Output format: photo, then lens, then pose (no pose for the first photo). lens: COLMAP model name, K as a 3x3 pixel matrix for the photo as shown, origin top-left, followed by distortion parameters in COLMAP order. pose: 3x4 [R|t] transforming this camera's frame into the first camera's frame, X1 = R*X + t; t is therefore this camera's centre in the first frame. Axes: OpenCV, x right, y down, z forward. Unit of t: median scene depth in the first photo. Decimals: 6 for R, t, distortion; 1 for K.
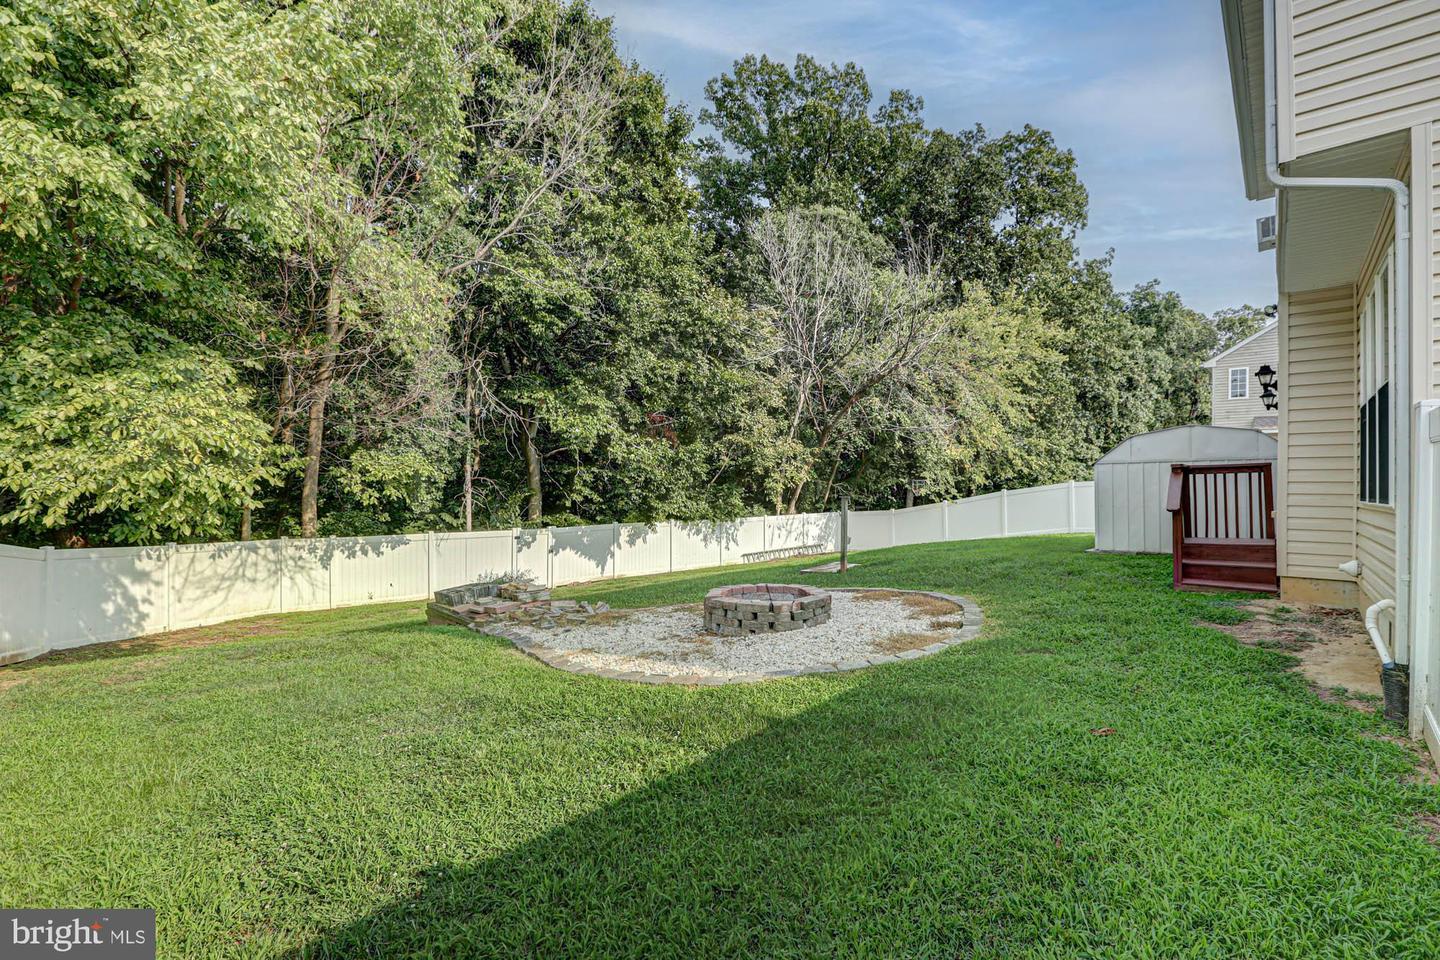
lens RADIAL K [[659.1, 0, 721.6], [0, 659.1, 484.5], [0, 0, 1]] dist [-0.003971, 0.000462]
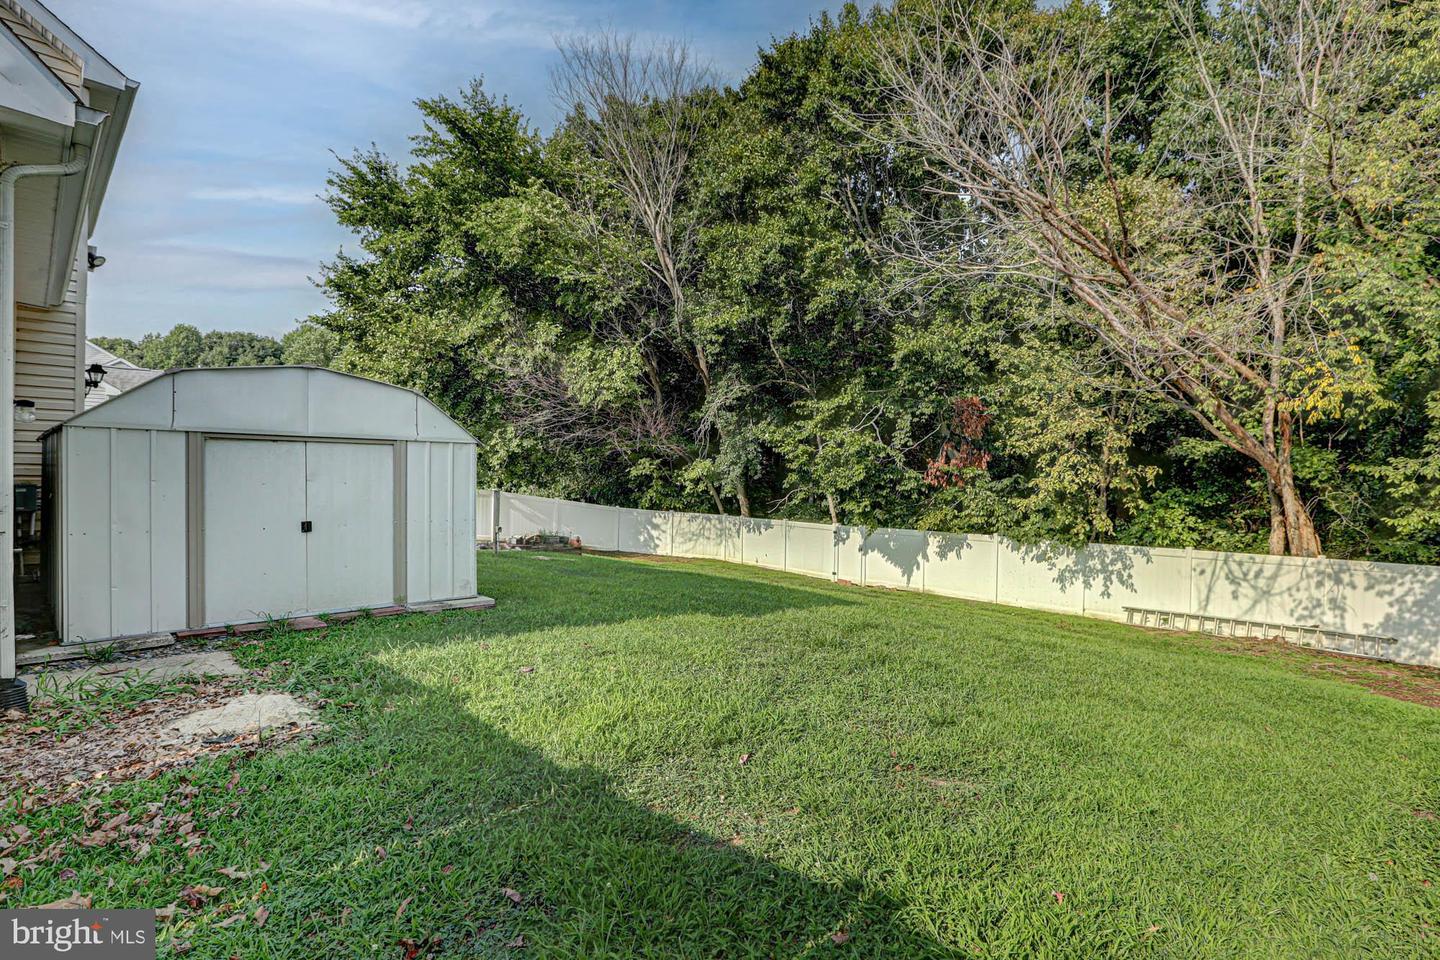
lens RADIAL K [[659.1, 0, 721.6], [0, 659.1, 484.5], [0, 0, 1]] dist [-0.003971, 0.000462]
pose [[0.028041, 0.001675, -0.999605, 0.773112], [-0.024811, 0.999692, 0.000979, 0.003920], [0.999299, 0.024774, 0.028074, 0.769008]]
